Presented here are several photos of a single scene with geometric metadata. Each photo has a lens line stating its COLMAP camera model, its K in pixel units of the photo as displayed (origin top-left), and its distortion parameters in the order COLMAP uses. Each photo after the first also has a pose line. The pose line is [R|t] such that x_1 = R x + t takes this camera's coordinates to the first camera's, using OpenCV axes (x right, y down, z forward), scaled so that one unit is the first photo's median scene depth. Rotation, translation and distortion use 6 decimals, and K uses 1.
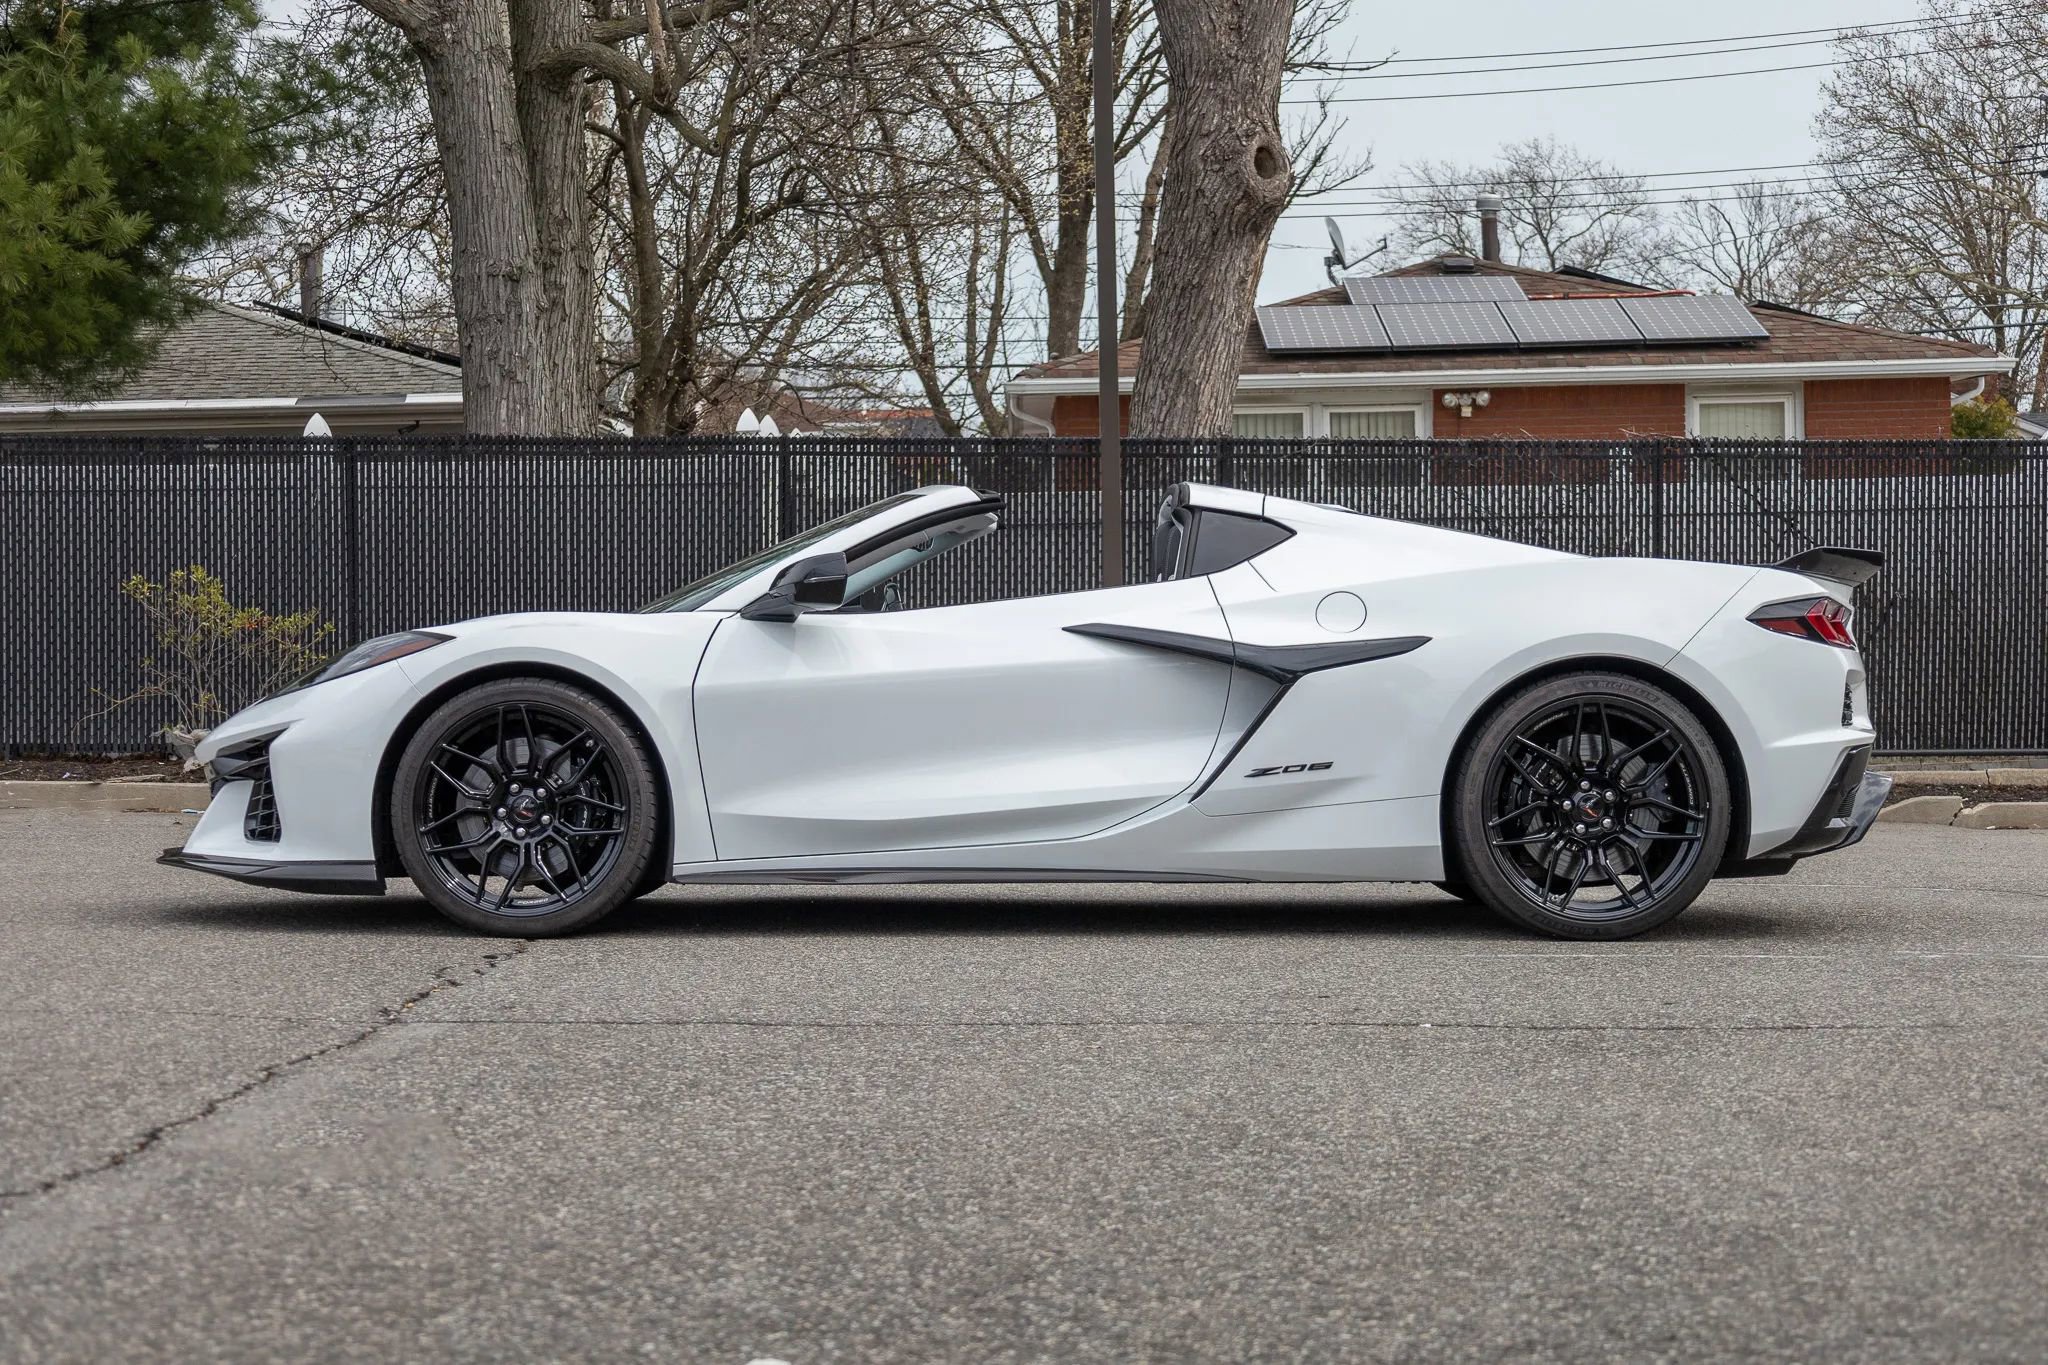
lens RADIAL K [[3680.1, 0, 1024.0], [0, 3680.1, 682.5], [0, 0, 1]] dist [-0.016680, 0.038926]
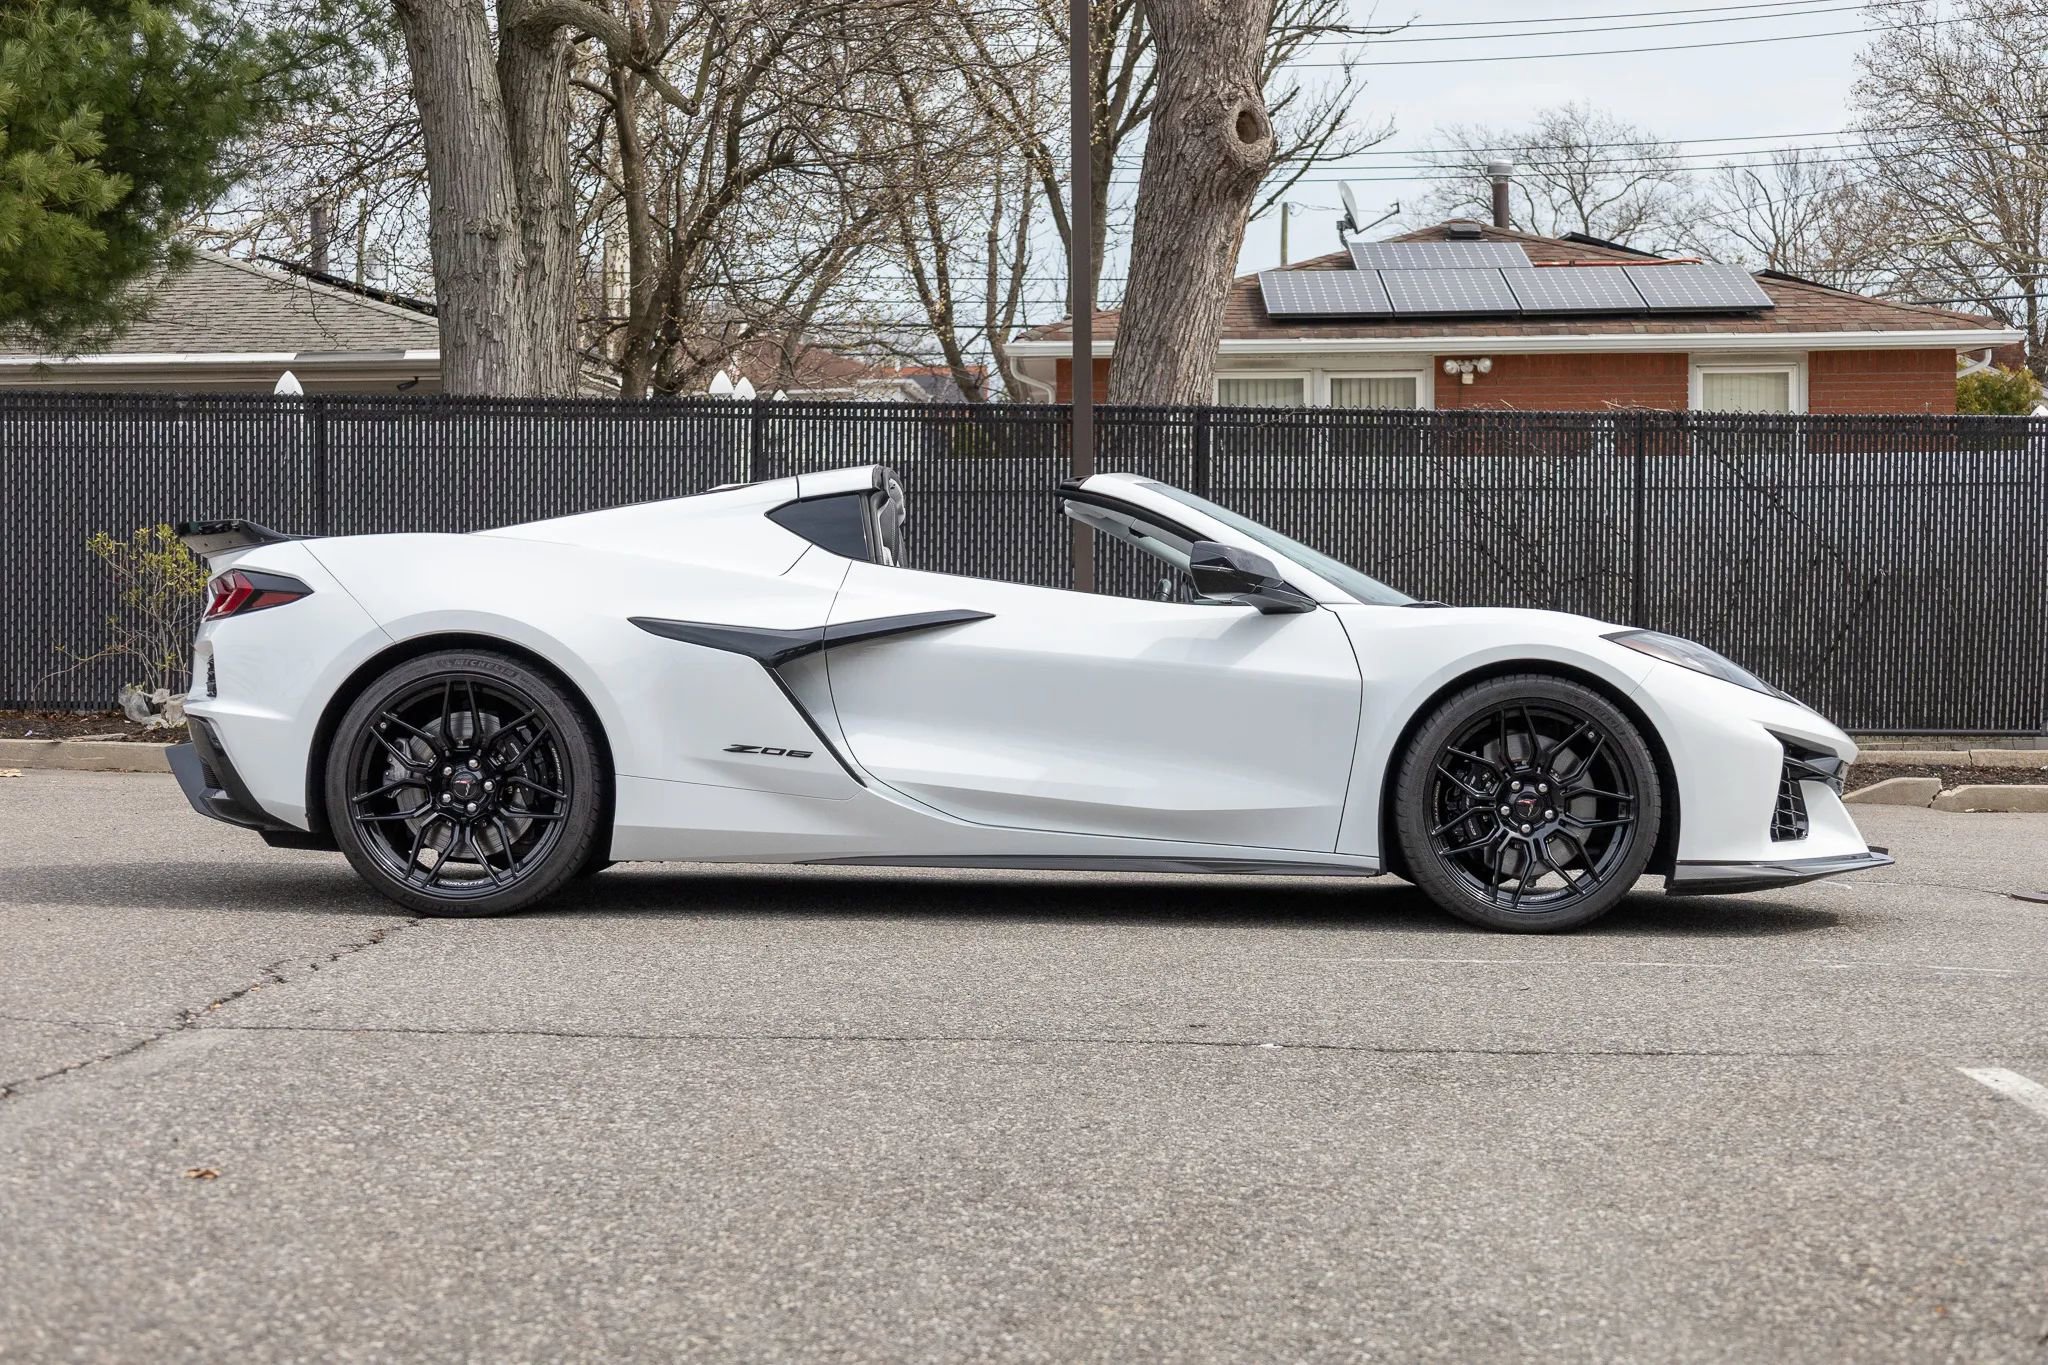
lens RADIAL K [[3638.5, 0, 1005.7], [0, 3638.5, 680.5], [0, 0, 1]] dist [-0.022203, 0.035036]
pose [[0.999797, 0.011839, -0.016279, 0.018191], [-0.011641, 0.999858, 0.012187, -0.003795], [0.016421, -0.011995, 0.999793, 0.019912]]
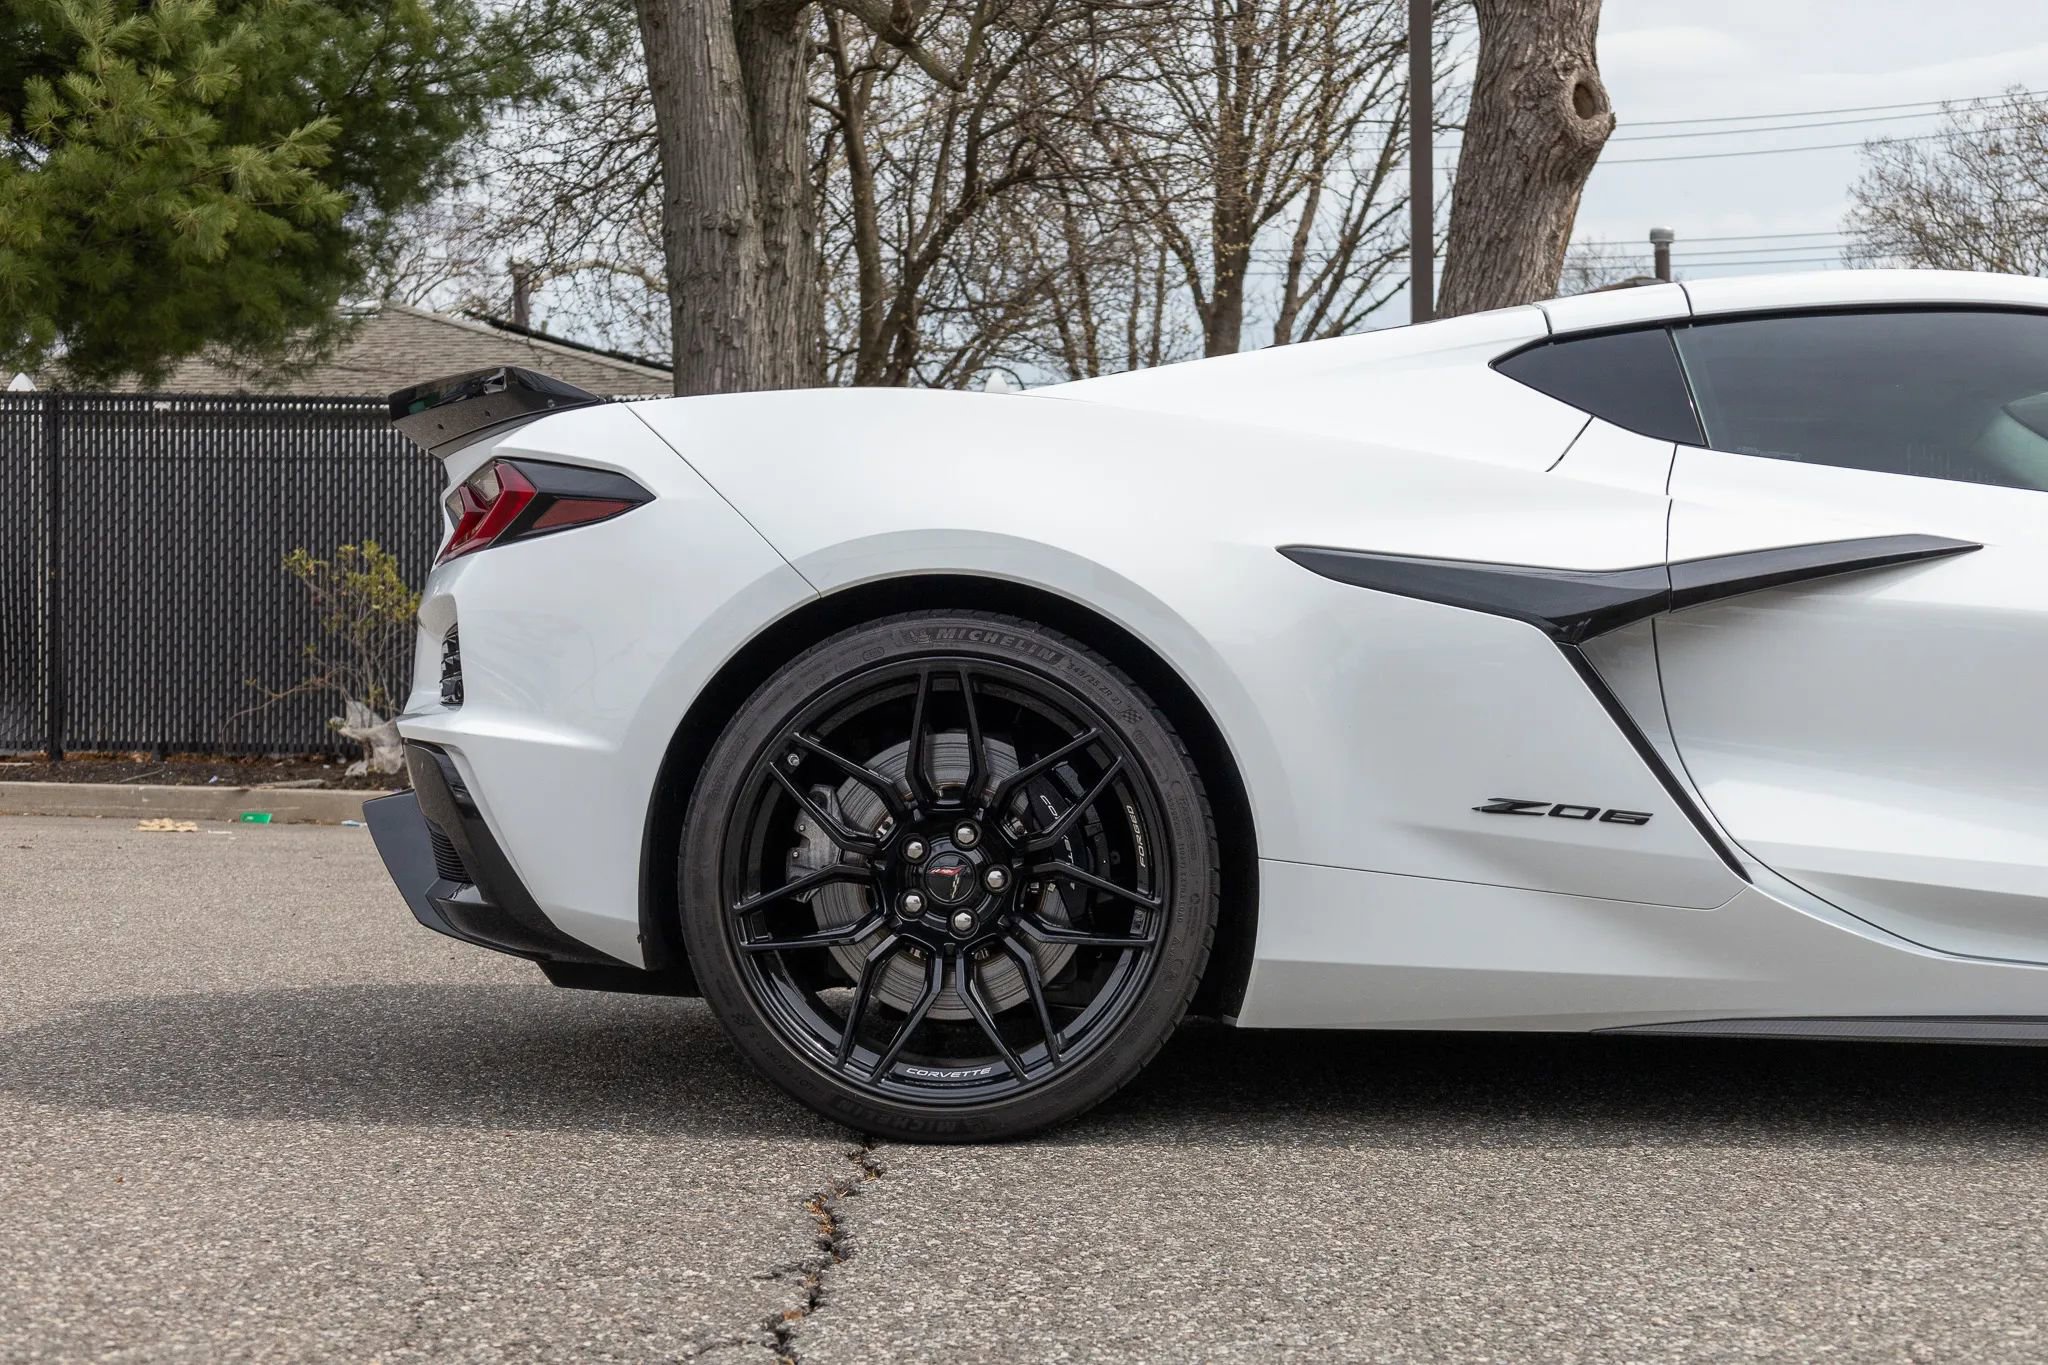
lens RADIAL K [[3025.8, 0, 1036.8], [0, 3025.8, 678.3], [0, 0, 1]] dist [-0.027713, 0.005959]
pose [[0.999550, 0.012035, -0.027484, -0.043686], [-0.012242, 0.999898, -0.007365, 0.003990], [0.027393, 0.007698, 0.999595, 0.271795]]
